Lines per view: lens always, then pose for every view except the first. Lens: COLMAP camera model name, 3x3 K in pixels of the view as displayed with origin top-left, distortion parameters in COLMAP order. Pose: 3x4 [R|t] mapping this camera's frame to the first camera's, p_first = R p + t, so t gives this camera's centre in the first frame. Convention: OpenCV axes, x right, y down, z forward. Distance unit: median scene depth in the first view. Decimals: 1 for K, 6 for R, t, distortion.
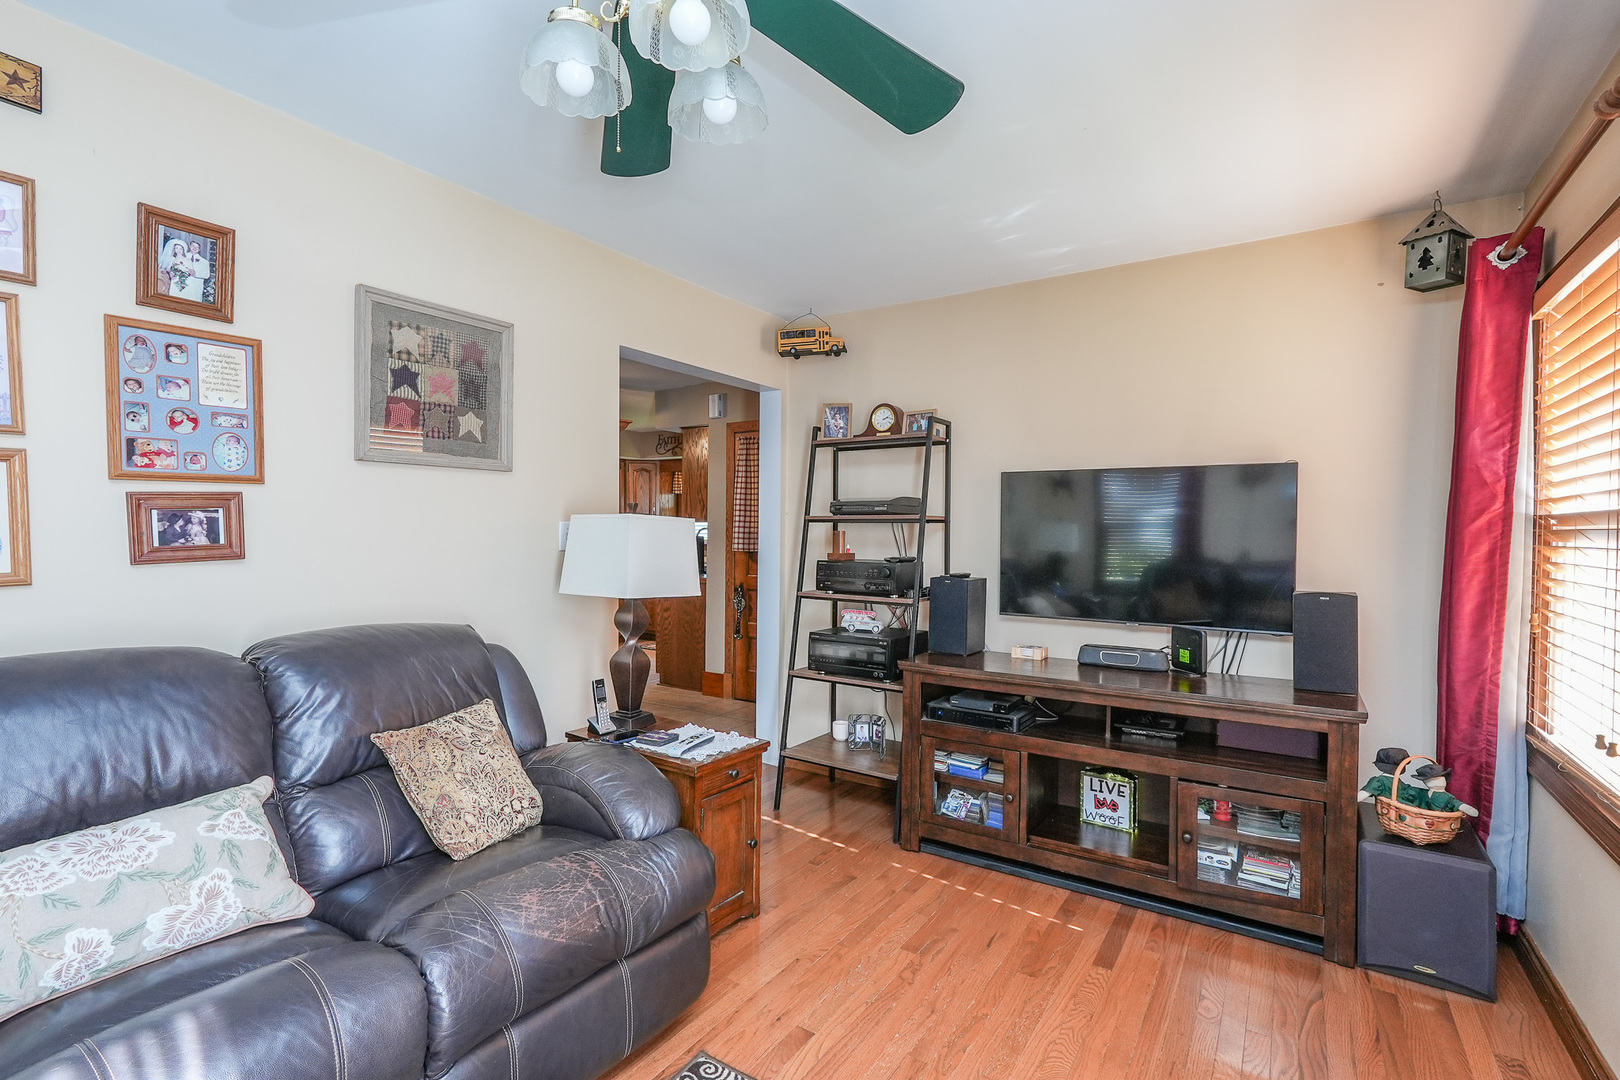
lens RADIAL K [[742.7, 0, 814.6], [0, 742.7, 537.1], [0, 0, 1]] dist [-0.008479, 0.006473]
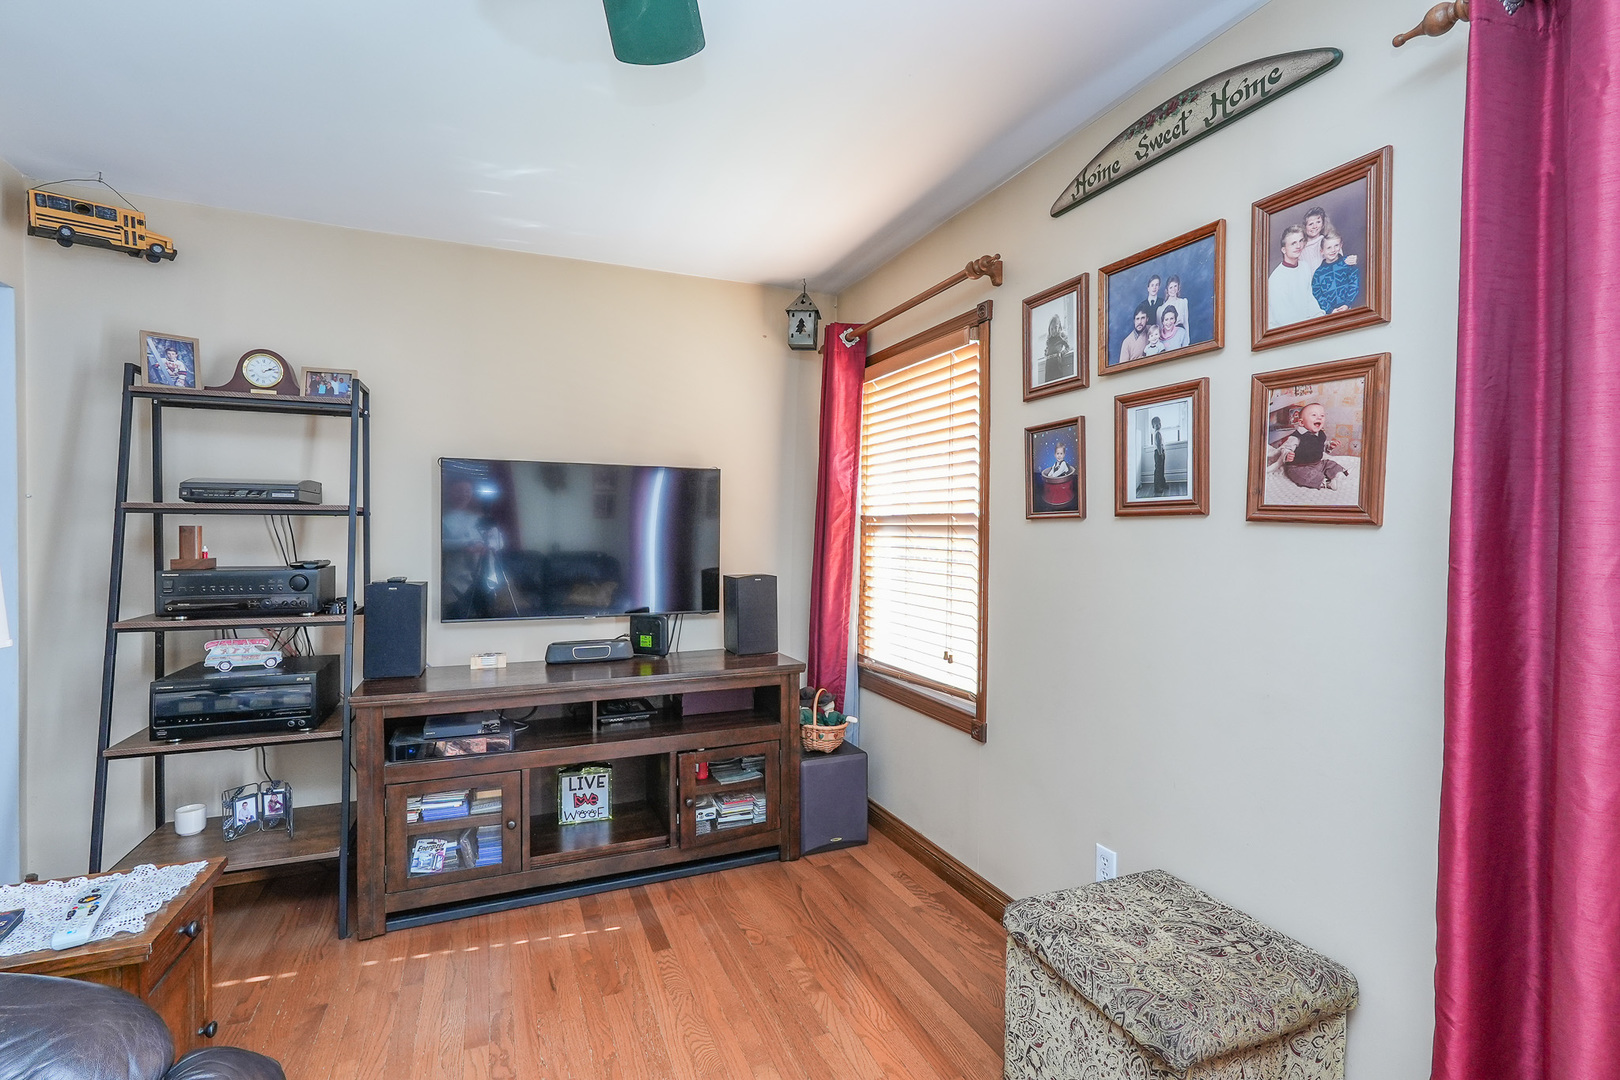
lens RADIAL K [[742.7, 0, 805.7], [0, 742.7, 539.0], [0, 0, 1]] dist [-0.008479, 0.006473]
pose [[0.554966, -0.016604, 0.831707, -0.268280], [0.005513, 0.999852, 0.016282, -0.005665], [-0.831855, -0.004450, 0.554976, 0.200250]]
